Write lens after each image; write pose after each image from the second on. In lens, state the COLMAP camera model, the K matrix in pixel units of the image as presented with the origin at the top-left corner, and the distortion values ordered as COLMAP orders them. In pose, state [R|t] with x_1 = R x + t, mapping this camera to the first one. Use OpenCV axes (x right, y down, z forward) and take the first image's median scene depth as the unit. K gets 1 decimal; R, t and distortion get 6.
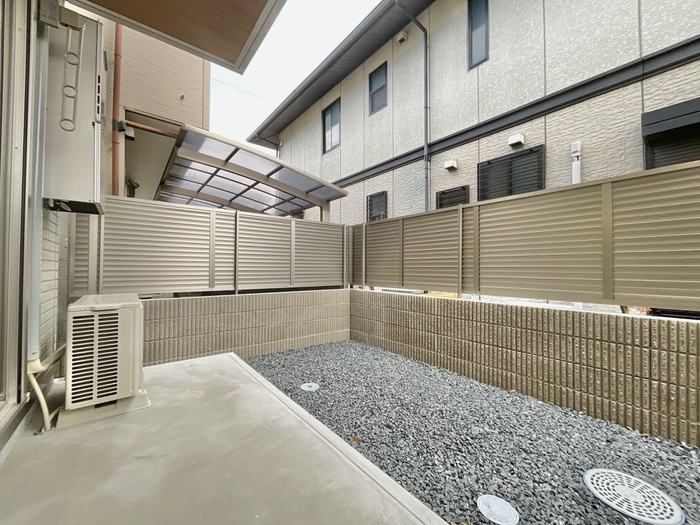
lens RADIAL K [[281.4, 0, 350.0], [0, 281.4, 262.5], [0, 0, 1]] dist [-0.001632, -0.000195]
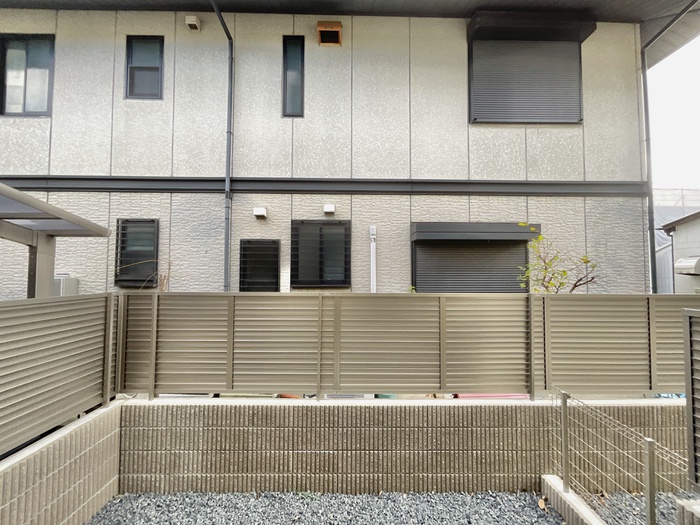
lens RADIAL K [[281.4, 0, 350.0], [0, 281.4, 262.5], [0, 0, 1]] dist [-0.001632, -0.000195]
pose [[0.612083, 0.028109, 0.790294, -0.199544], [-0.020320, 0.999597, -0.019816, -0.224127], [-0.790533, -0.003930, 0.612407, 0.301725]]
